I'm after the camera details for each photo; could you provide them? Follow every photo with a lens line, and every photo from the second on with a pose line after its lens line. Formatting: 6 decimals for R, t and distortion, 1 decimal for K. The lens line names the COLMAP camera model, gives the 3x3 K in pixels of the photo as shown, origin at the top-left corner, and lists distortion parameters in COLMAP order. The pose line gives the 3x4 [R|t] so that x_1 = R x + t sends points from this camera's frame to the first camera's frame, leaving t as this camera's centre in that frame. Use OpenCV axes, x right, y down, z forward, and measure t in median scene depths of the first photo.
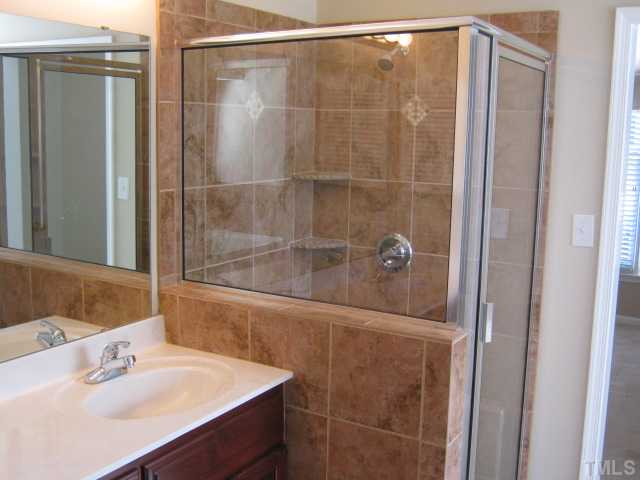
lens RADIAL K [[713.9, 0, 319.5], [0, 713.9, 240.8], [0, 0, 1]] dist [-0.088470, 0.000000]
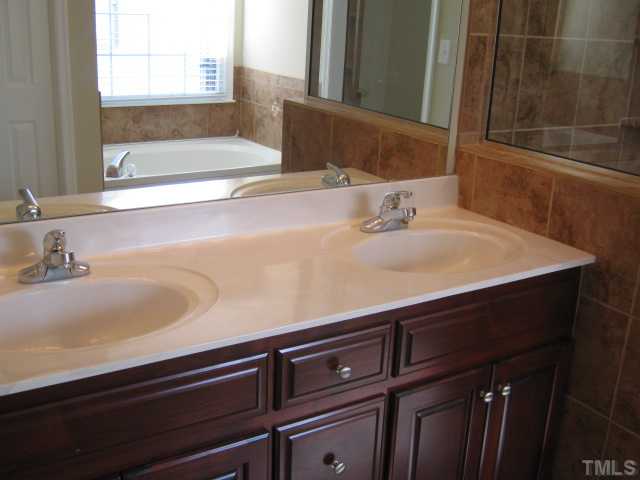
lens RADIAL K [[713.9, 0, 322.0], [0, 713.9, 238.6], [0, 0, 1]] dist [-0.088470, 0.000000]
pose [[0.891083, 0.153833, -0.426973, 0.024604], [-0.095573, 0.983310, 0.154816, 0.063744], [0.443663, -0.097147, 0.890913, 0.119543]]
